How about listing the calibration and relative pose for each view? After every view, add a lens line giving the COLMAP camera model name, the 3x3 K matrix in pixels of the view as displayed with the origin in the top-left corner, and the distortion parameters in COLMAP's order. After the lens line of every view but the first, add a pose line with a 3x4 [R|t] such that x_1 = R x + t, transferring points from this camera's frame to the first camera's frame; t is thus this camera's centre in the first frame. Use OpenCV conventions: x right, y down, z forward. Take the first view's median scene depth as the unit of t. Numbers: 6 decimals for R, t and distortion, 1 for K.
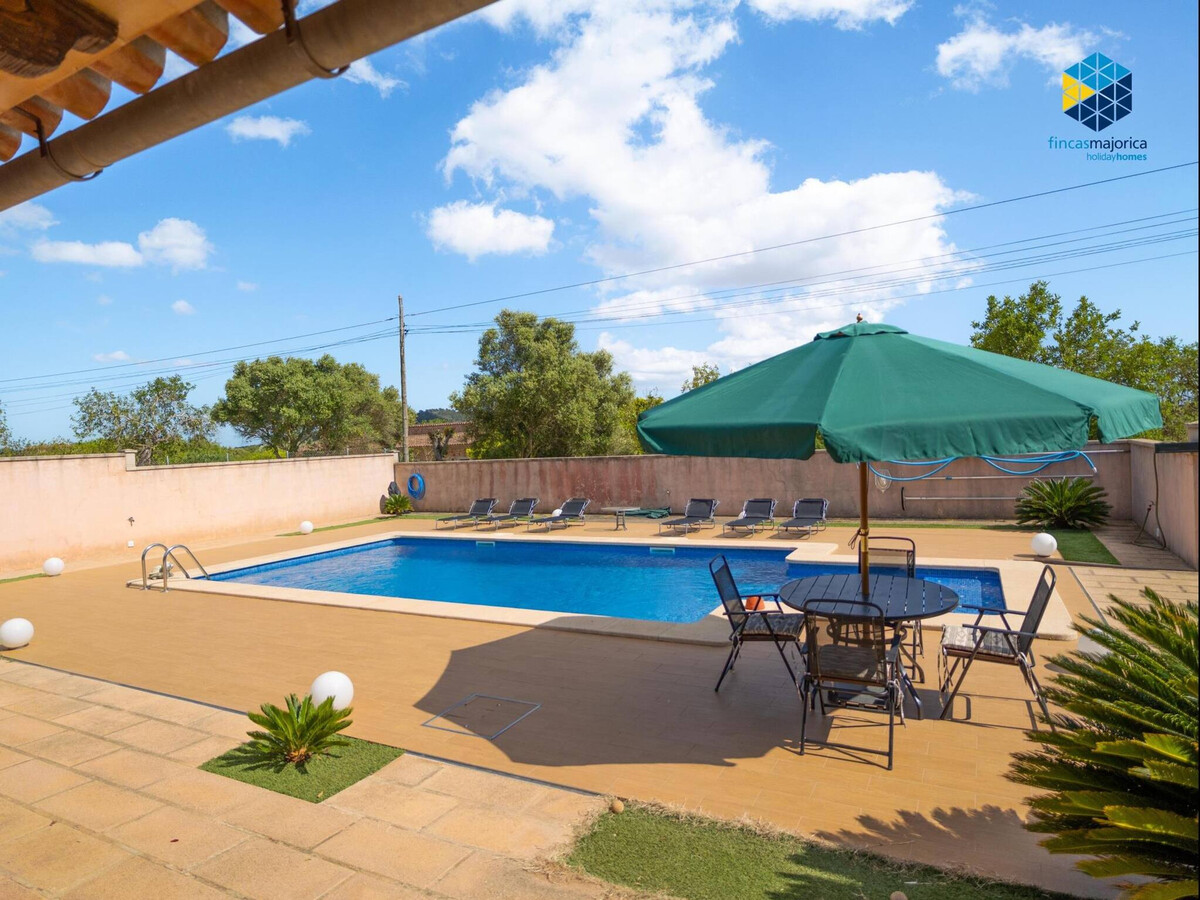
lens RADIAL K [[732.3, 0, 601.2], [0, 732.3, 441.1], [0, 0, 1]] dist [-0.018748, 0.006492]
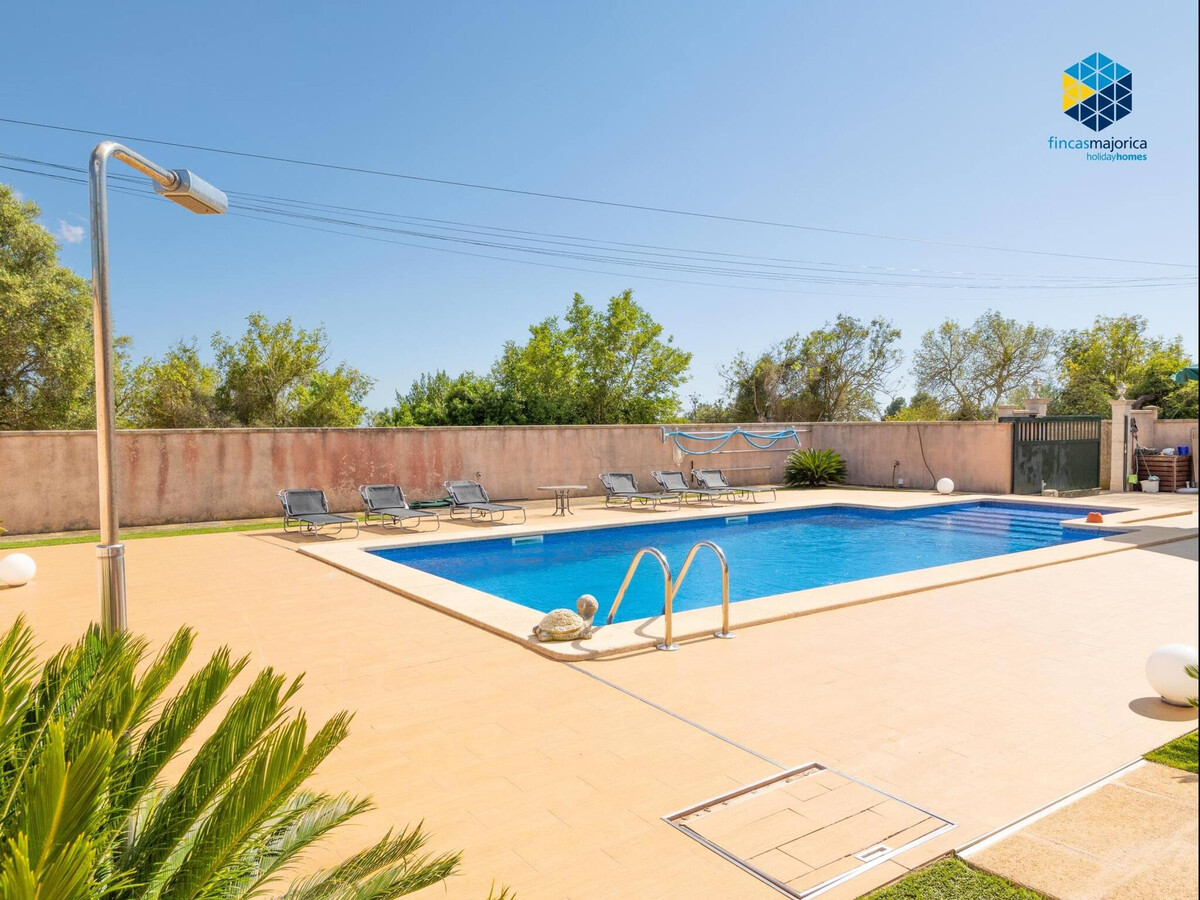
lens RADIAL K [[811.0, 0, 600.6], [0, 811.0, 451.9], [0, 0, 1]] dist [-0.004125, -0.000200]
pose [[0.466962, 0.004900, 0.884264, -0.573800], [-0.012896, 0.999916, 0.001270, 0.039880], [-0.884183, -0.011996, 0.466986, 0.441466]]
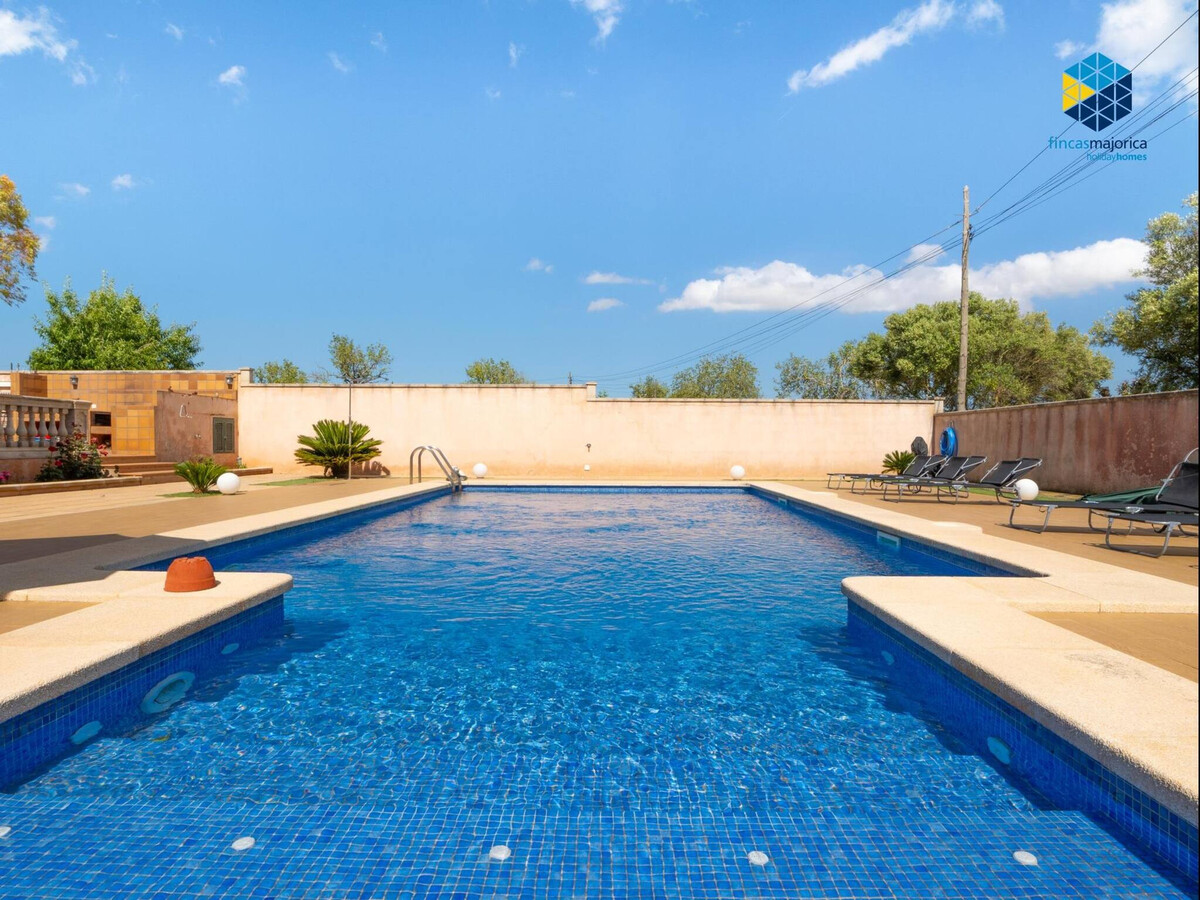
lens RADIAL K [[732.3, 0, 598.0], [0, 732.3, 448.3], [0, 0, 1]] dist [-0.018748, 0.006492]
pose [[0.454390, 0.053716, -0.889182, 0.268787], [-0.028948, 0.998543, 0.045530, 0.047775], [0.890332, 0.005052, 0.455283, 0.398140]]
